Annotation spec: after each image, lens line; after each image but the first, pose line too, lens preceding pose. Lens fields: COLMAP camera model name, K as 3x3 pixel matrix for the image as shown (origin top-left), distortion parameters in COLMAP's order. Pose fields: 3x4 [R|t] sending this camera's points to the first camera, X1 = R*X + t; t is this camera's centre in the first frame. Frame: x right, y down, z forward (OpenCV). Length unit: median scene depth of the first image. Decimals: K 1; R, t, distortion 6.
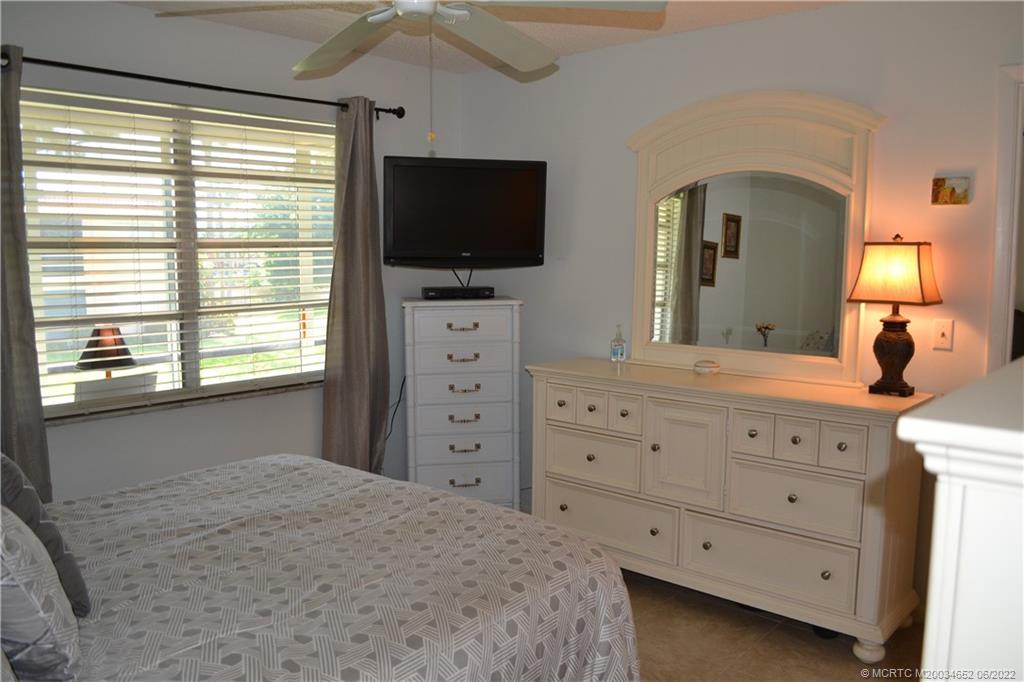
lens RADIAL K [[805.1, 0, 512.0], [0, 805.1, 341.0], [0, 0, 1]] dist [-0.093331, 0.004364]
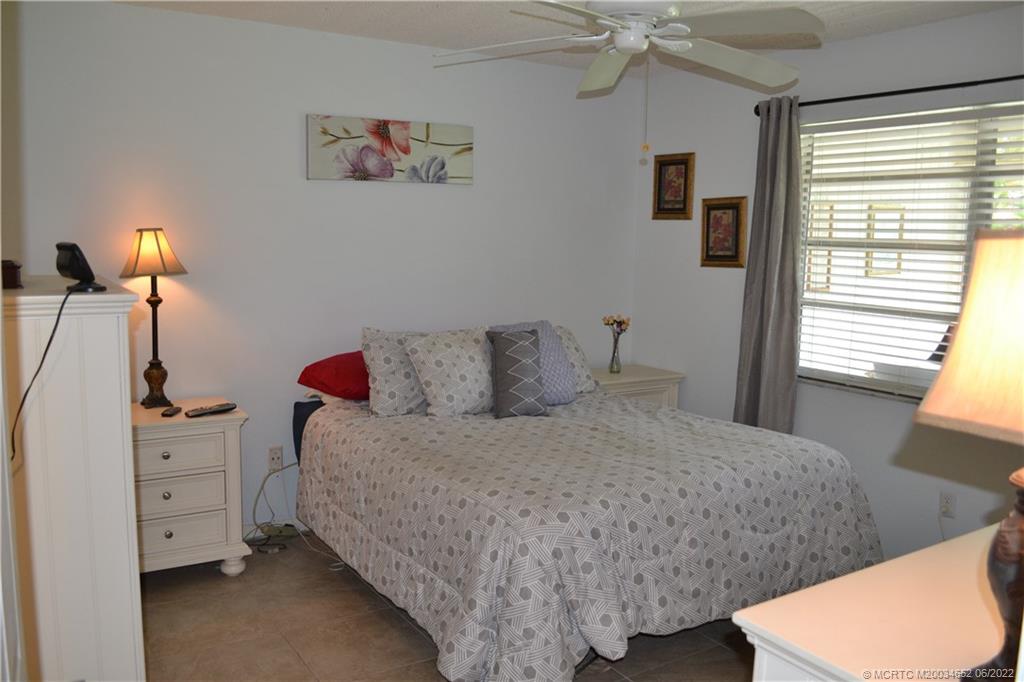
lens RADIAL K [[821.3, 0, 512.0], [0, 821.3, 341.0], [0, 0, 1]] dist [-0.075143, 0.001045]
pose [[-0.263558, 0.110998, -0.958236, 0.699304], [-0.128955, 0.980388, 0.149032, -0.083183], [0.955985, 0.162848, -0.244076, 0.723271]]
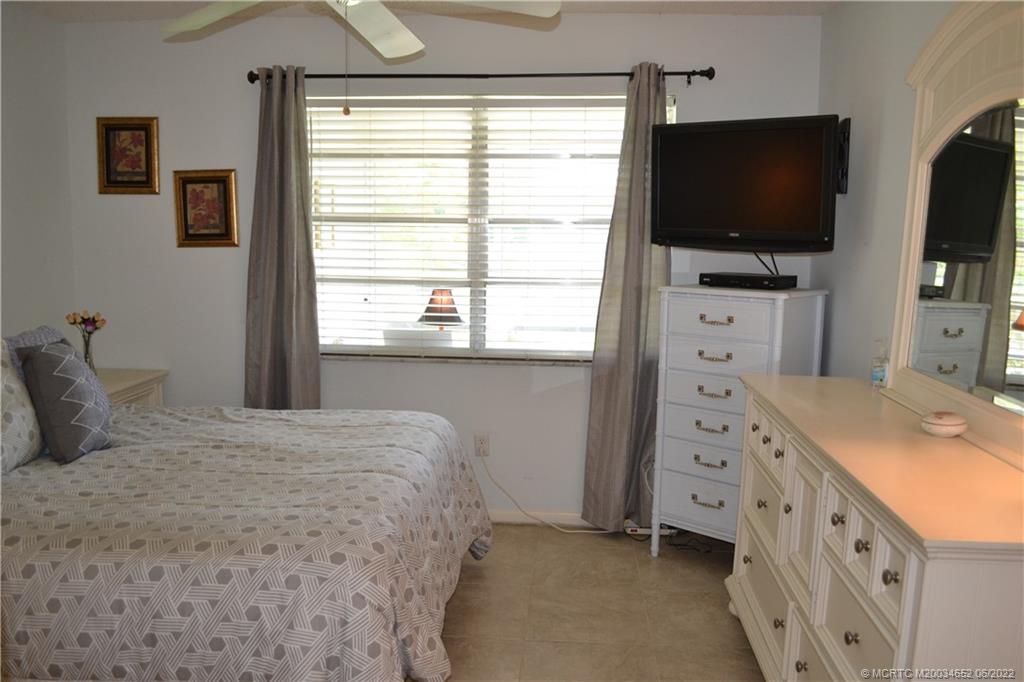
lens RADIAL K [[805.1, 0, 512.0], [0, 805.1, 341.0], [0, 0, 1]] dist [-0.093331, 0.004364]
pose [[0.609939, 0.115438, -0.783995, 0.531935], [-0.101003, 0.992589, 0.067573, -0.034627], [0.785985, 0.037970, 0.617078, 0.350459]]
